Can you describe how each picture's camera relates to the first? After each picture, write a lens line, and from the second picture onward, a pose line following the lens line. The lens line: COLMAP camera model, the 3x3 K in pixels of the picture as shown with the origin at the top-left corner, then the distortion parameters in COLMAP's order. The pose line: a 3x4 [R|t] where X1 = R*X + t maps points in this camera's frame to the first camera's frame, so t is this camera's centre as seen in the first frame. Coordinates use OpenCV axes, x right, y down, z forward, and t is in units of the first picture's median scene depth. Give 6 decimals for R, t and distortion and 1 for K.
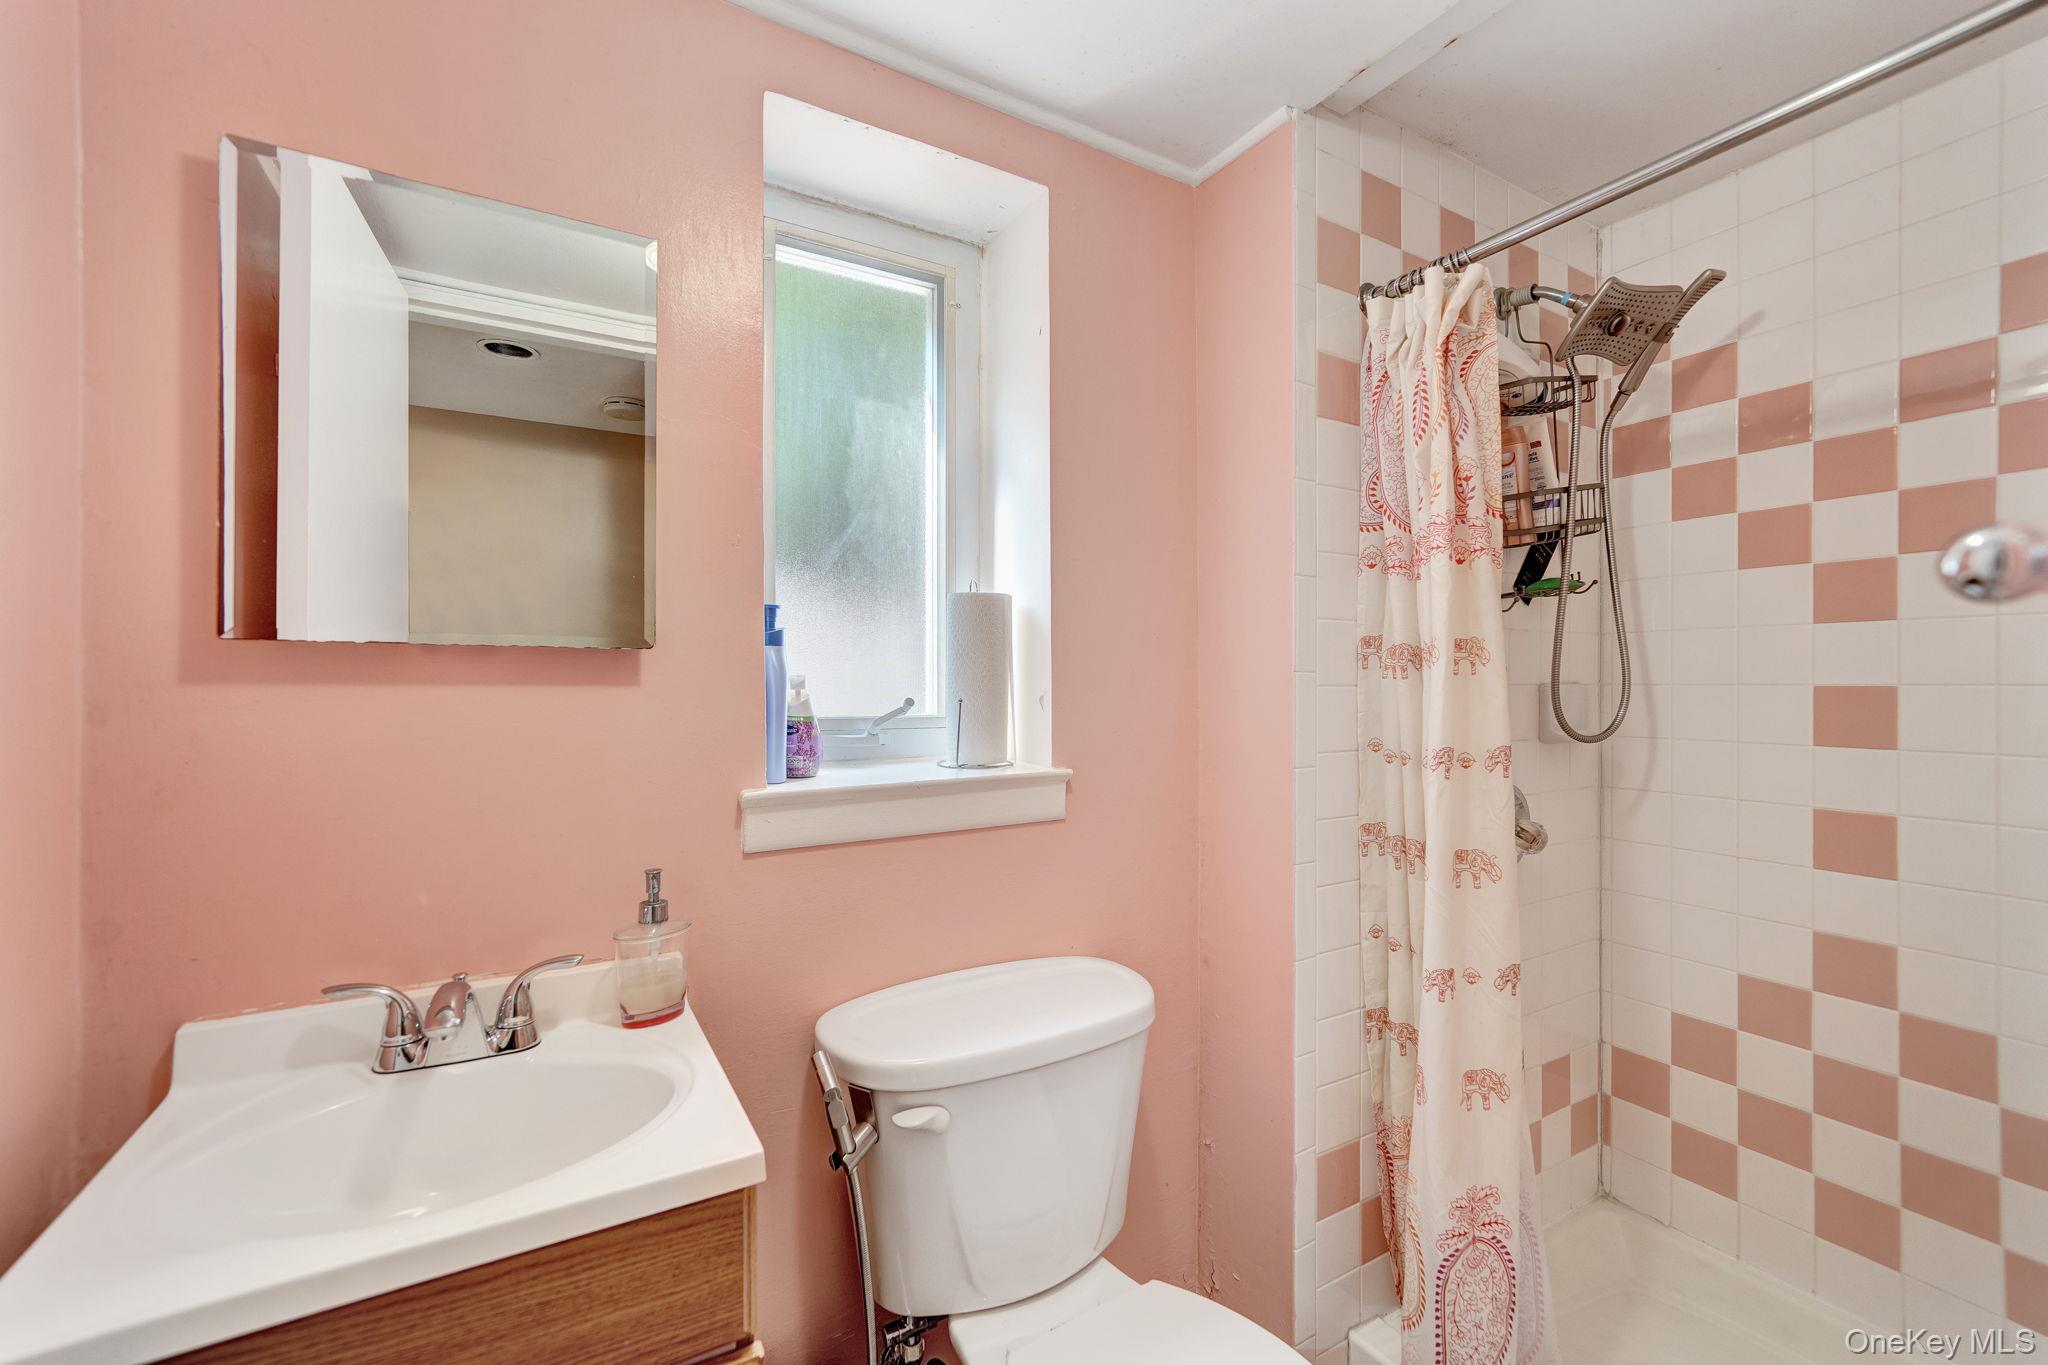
lens RADIAL K [[809.7, 0, 1015.8], [0, 809.7, 682.2], [0, 0, 1]] dist [-0.007331, 0.001872]
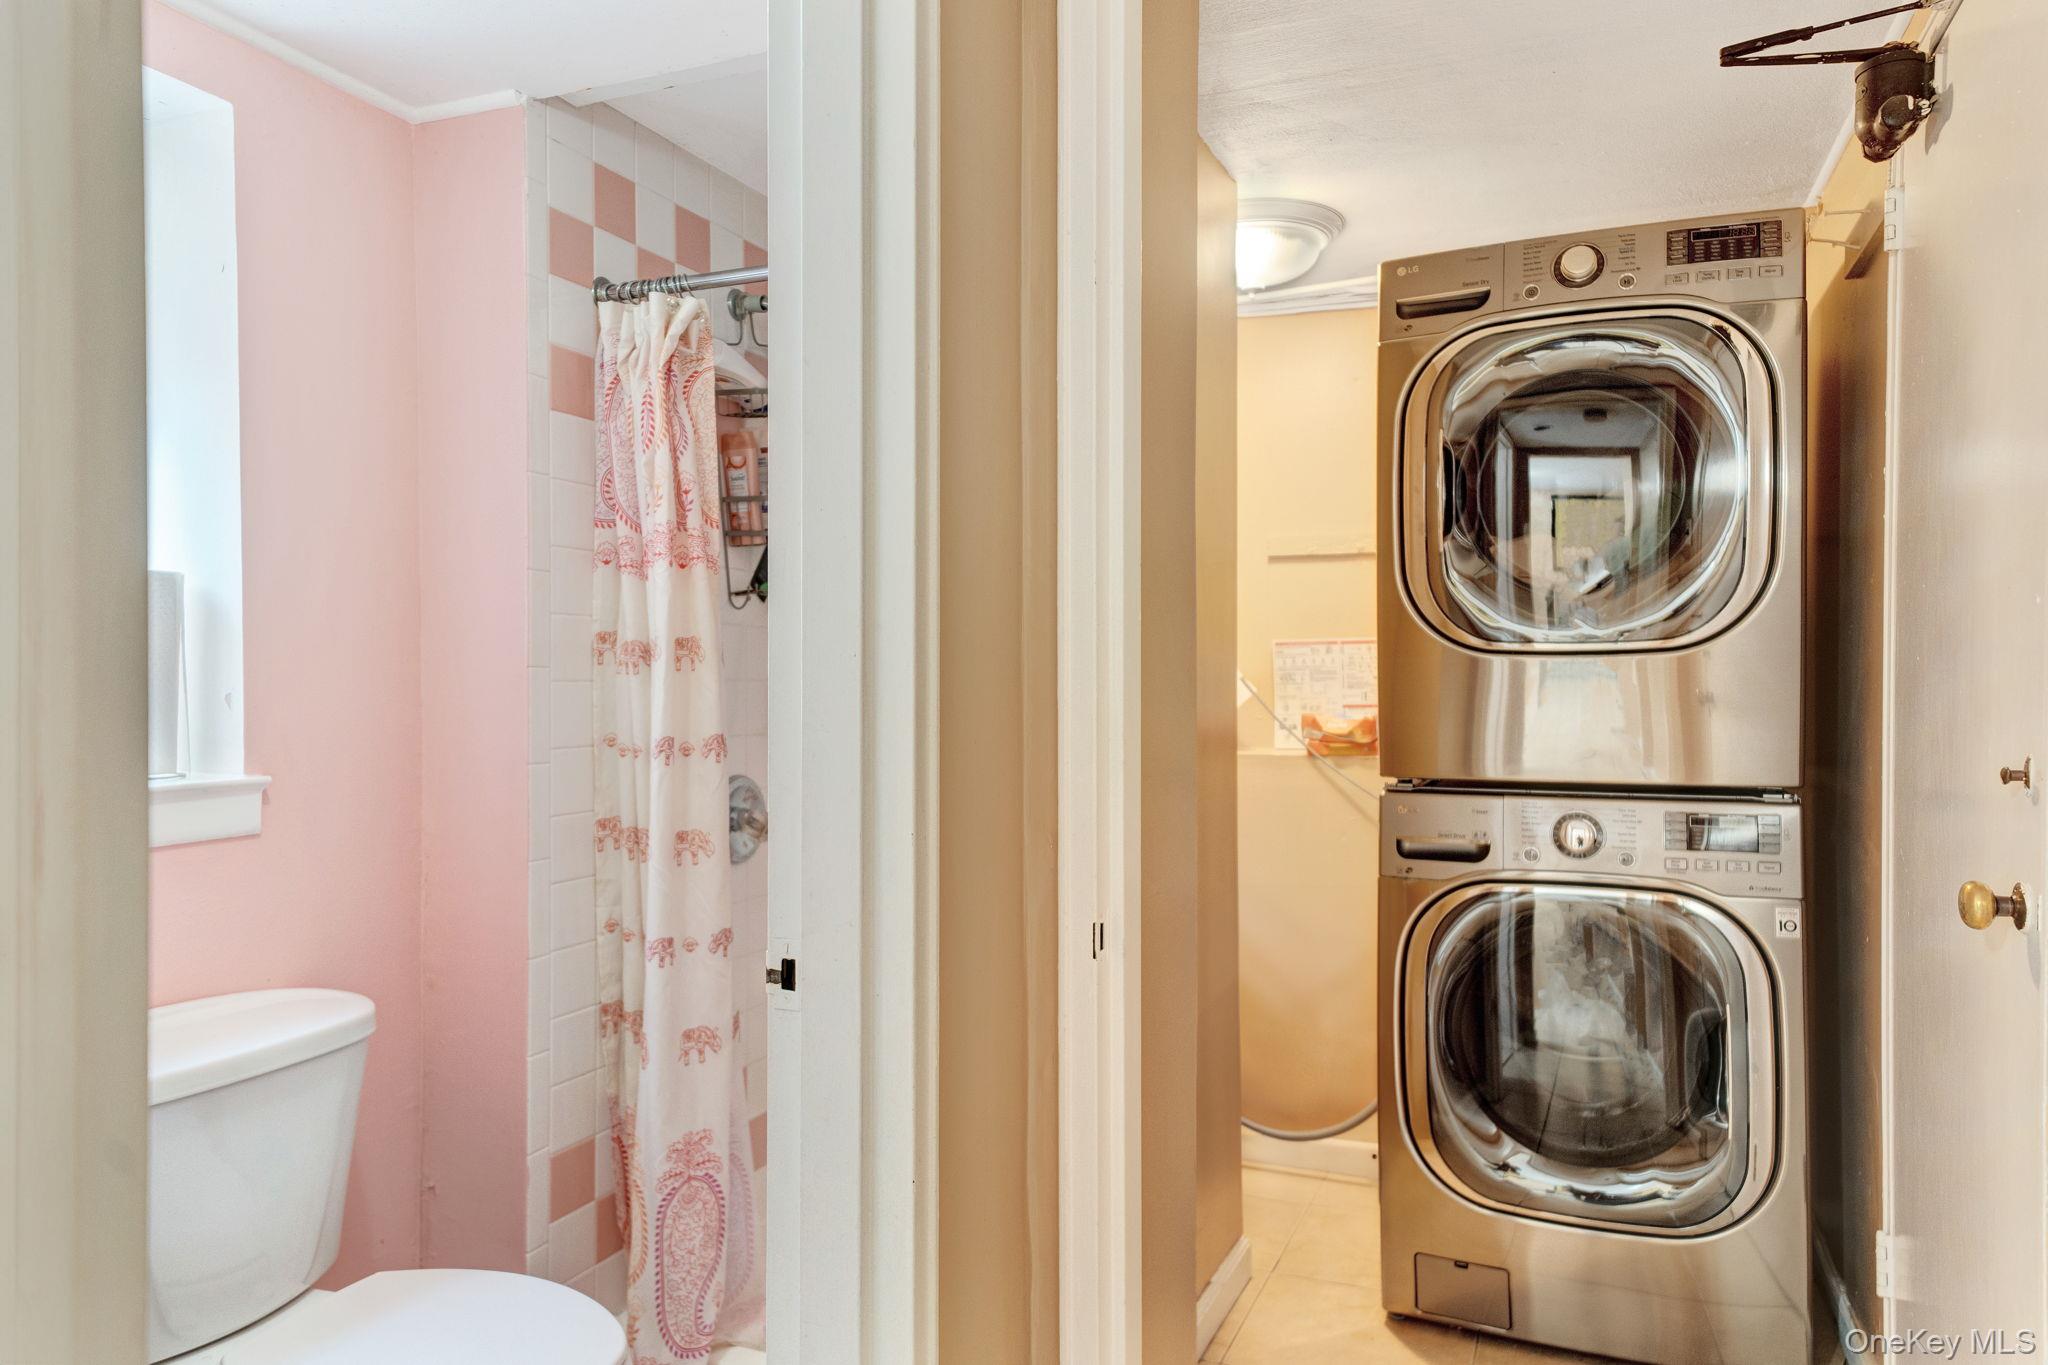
lens RADIAL K [[1396.9, 0, 1018.9], [0, 1396.9, 683.2], [0, 0, 1]] dist [0.039490, -0.000969]
pose [[0.798939, -0.002165, 0.601408, -0.207025], [0.001342, 0.999997, 0.001816, 0.004409], [-0.601410, -0.000644, 0.798940, -0.730062]]
